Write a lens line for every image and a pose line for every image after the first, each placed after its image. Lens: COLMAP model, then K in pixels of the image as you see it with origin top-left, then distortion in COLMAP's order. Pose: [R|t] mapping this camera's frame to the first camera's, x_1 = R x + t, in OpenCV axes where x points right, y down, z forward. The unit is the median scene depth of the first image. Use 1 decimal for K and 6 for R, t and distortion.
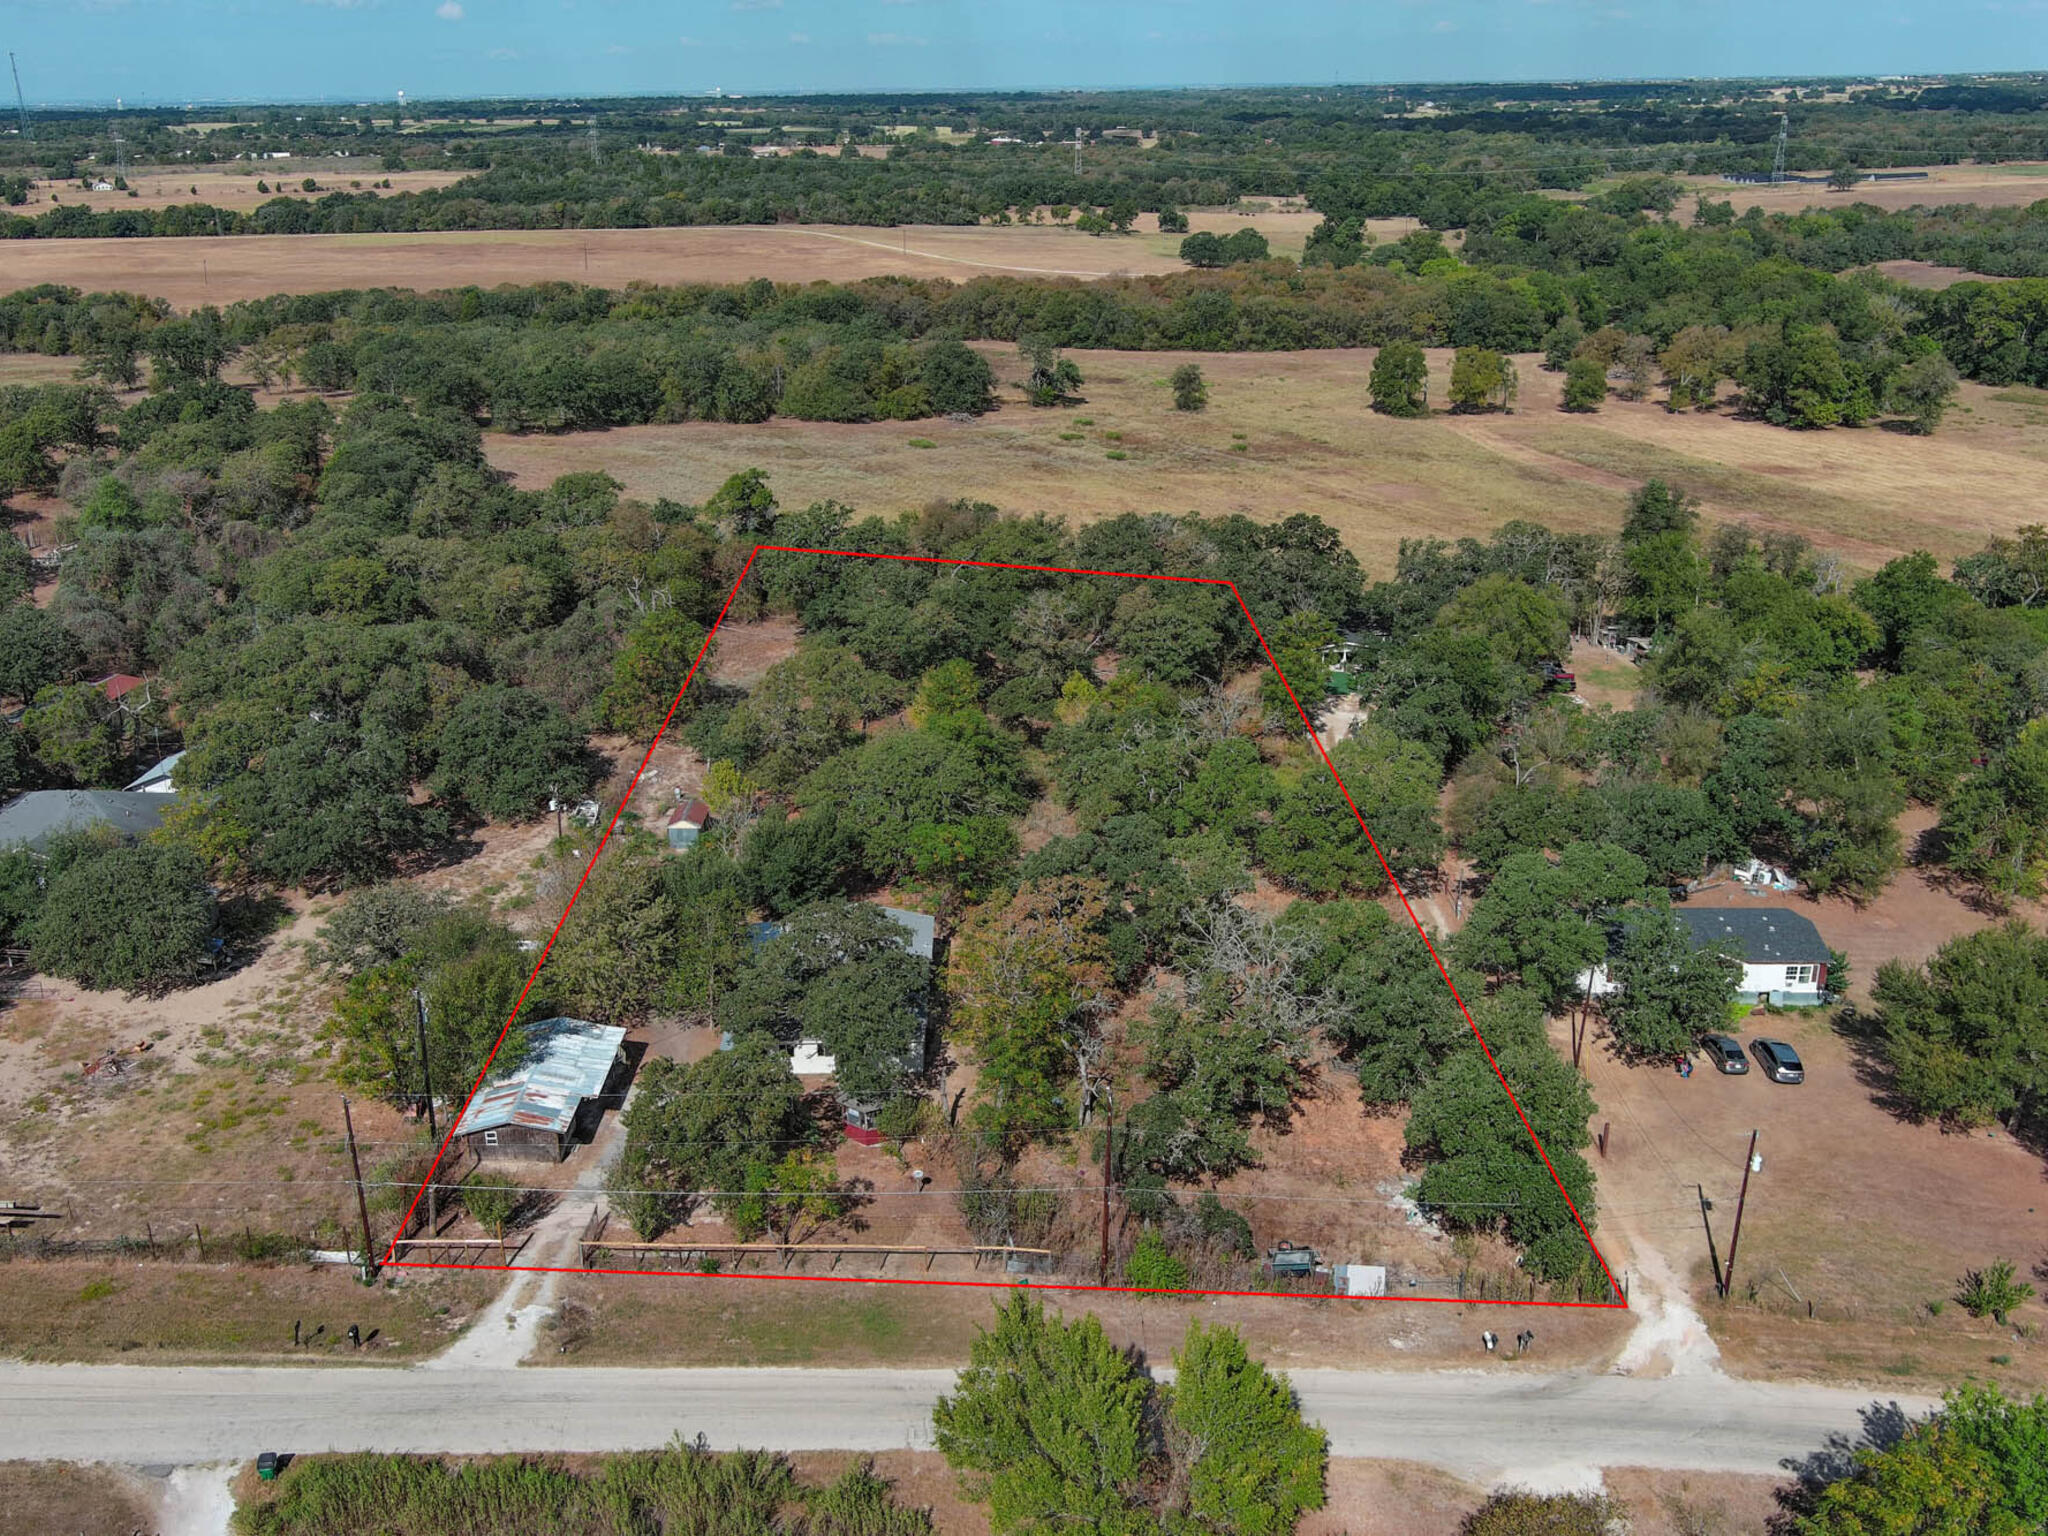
lens RADIAL K [[1775.7, 0, 1024.0], [0, 1775.7, 768.0], [0, 0, 1]] dist [0.020549, -0.005869]
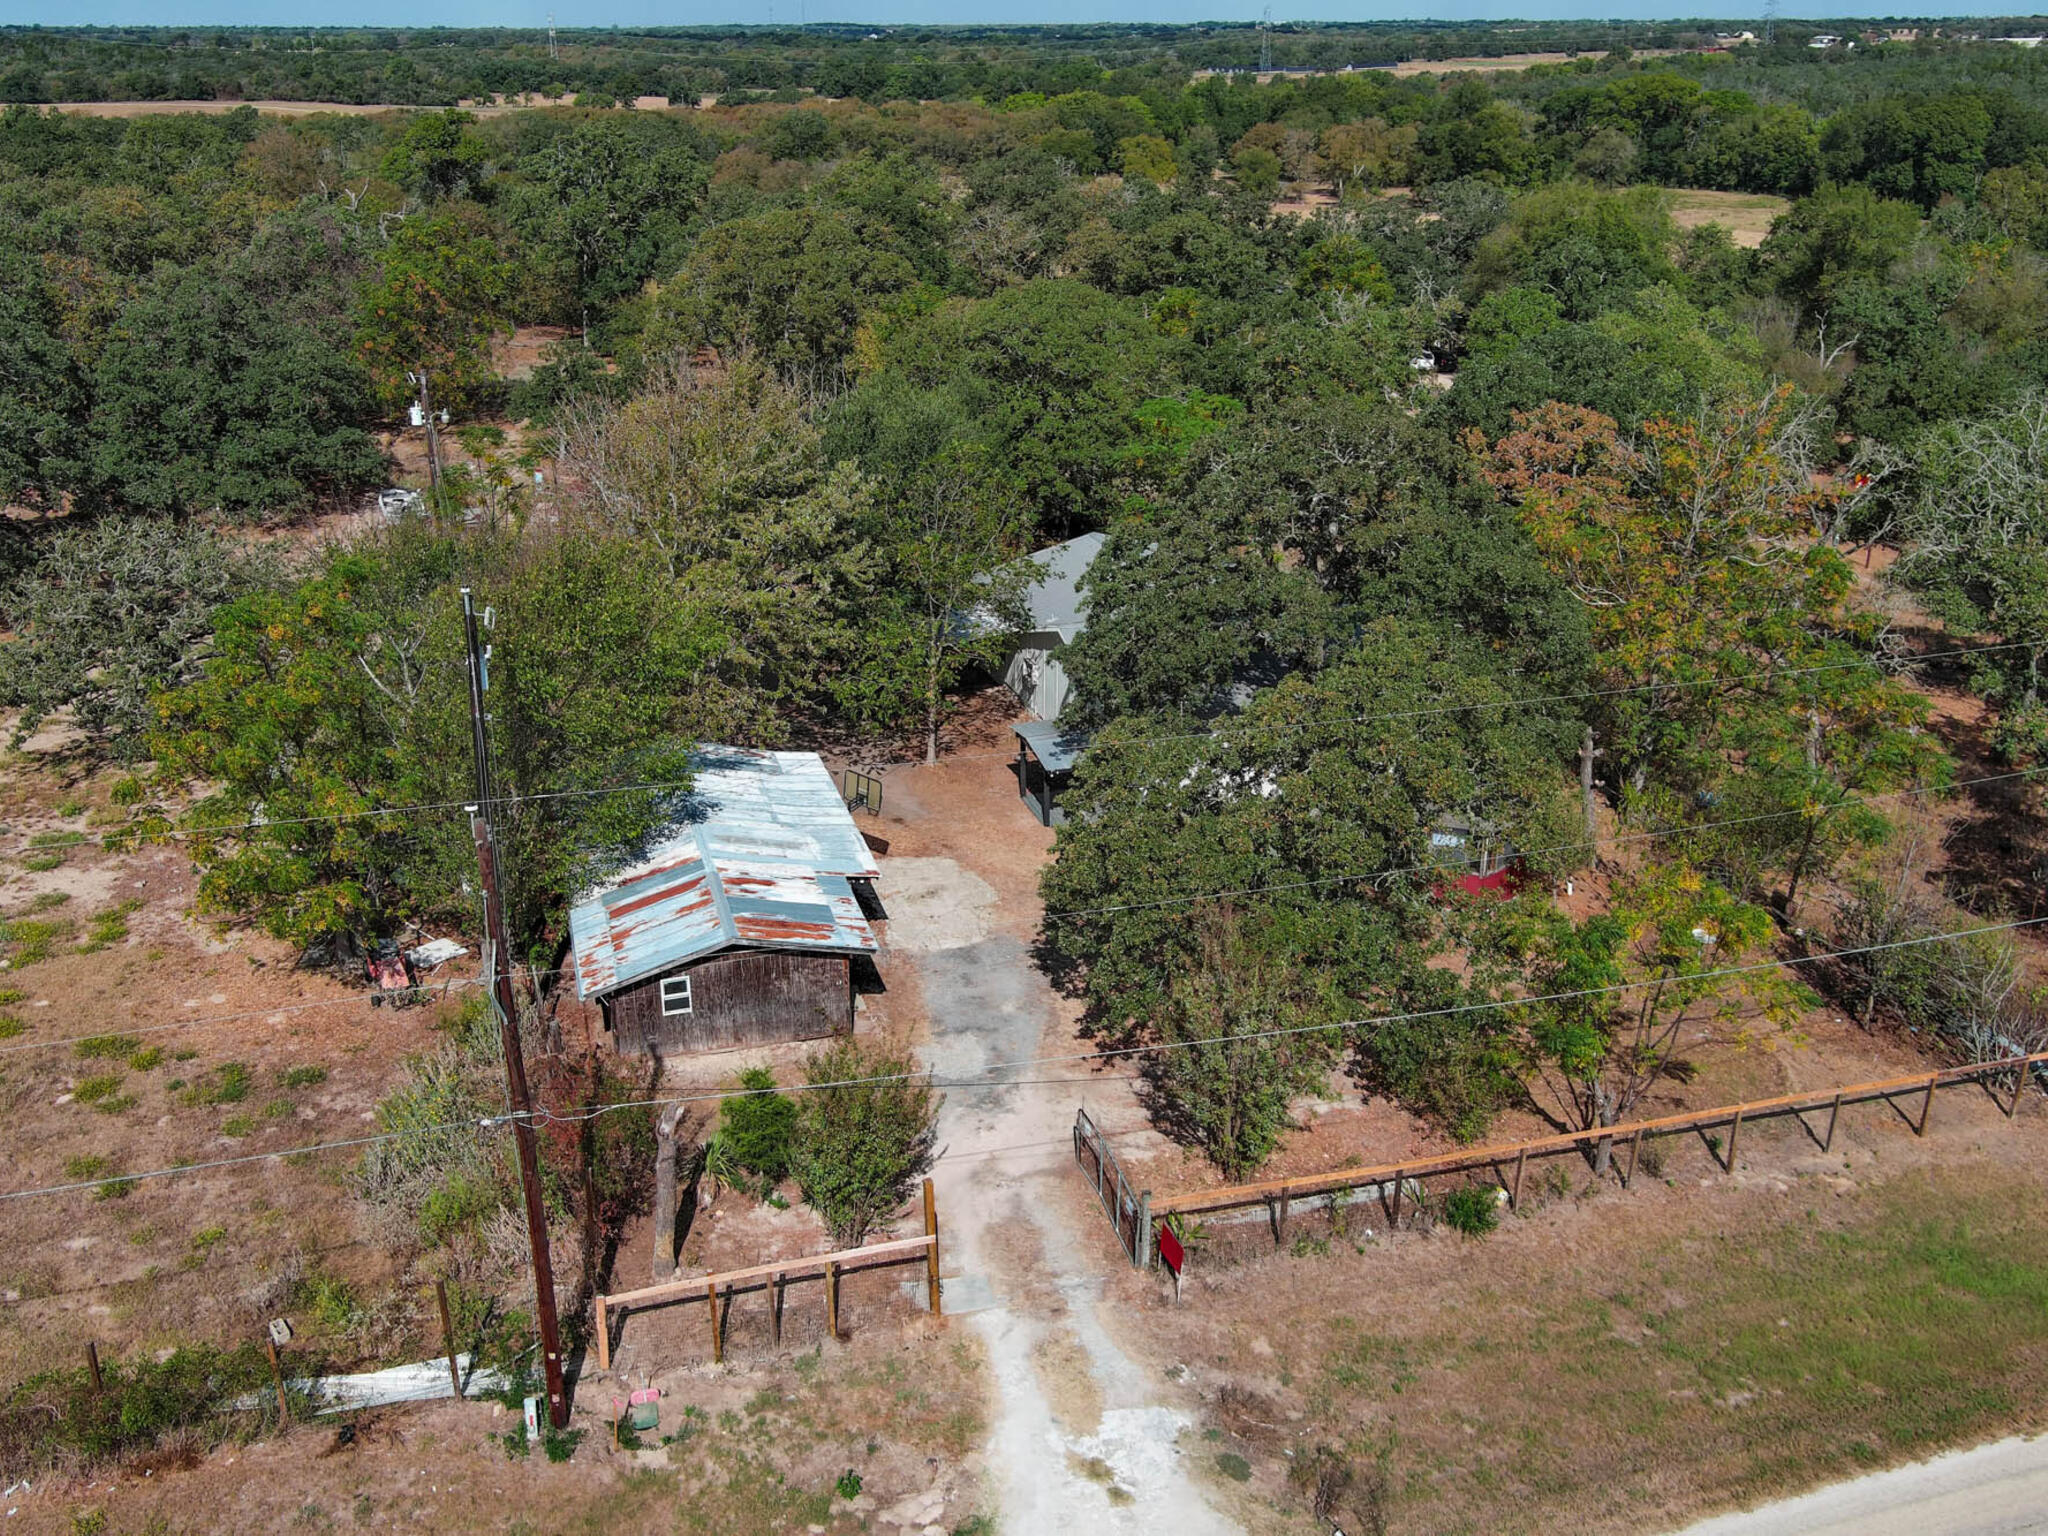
lens RADIAL K [[1775.7, 0, 1024.0], [0, 1775.7, 768.0], [0, 0, 1]] dist [0.020549, -0.005869]
pose [[0.956548, -0.104804, 0.272088, -0.350612], [0.097692, 0.994429, 0.039594, 0.163689], [-0.274722, -0.011292, 0.961457, 0.664642]]
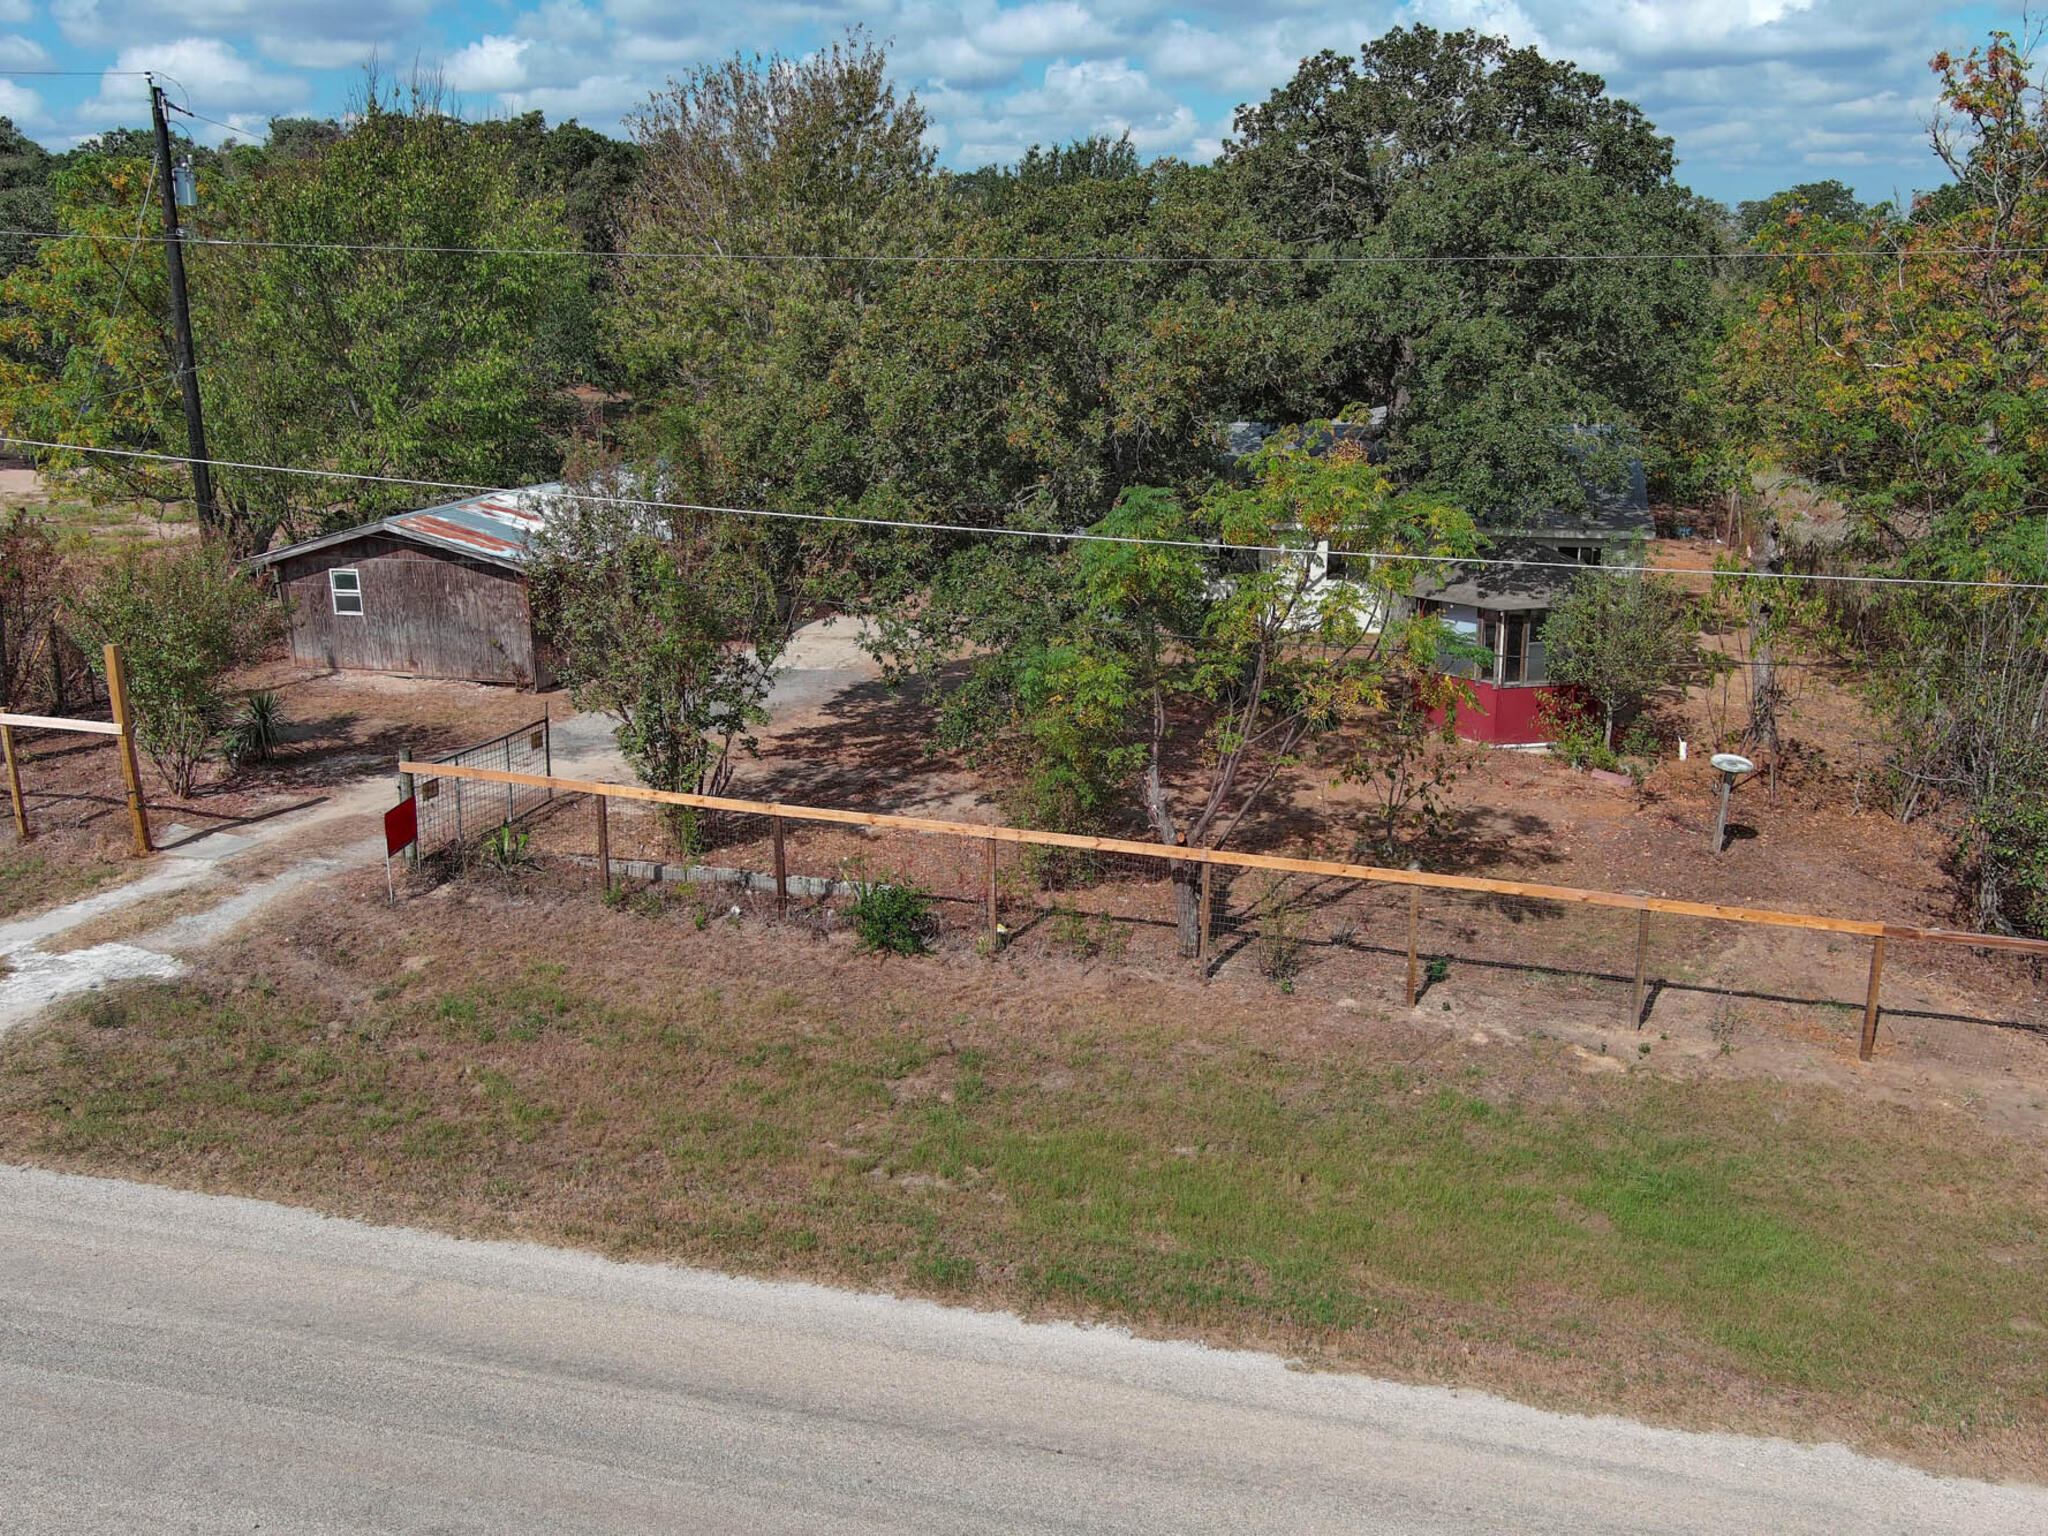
lens RADIAL K [[1775.7, 0, 1024.0], [0, 1775.7, 768.0], [0, 0, 1]] dist [0.020549, -0.005869]
pose [[0.968946, 0.067468, -0.237890, -0.103668], [-0.087067, 0.993535, -0.072856, 0.272538], [0.231437, 0.091306, 0.968556, 0.764753]]
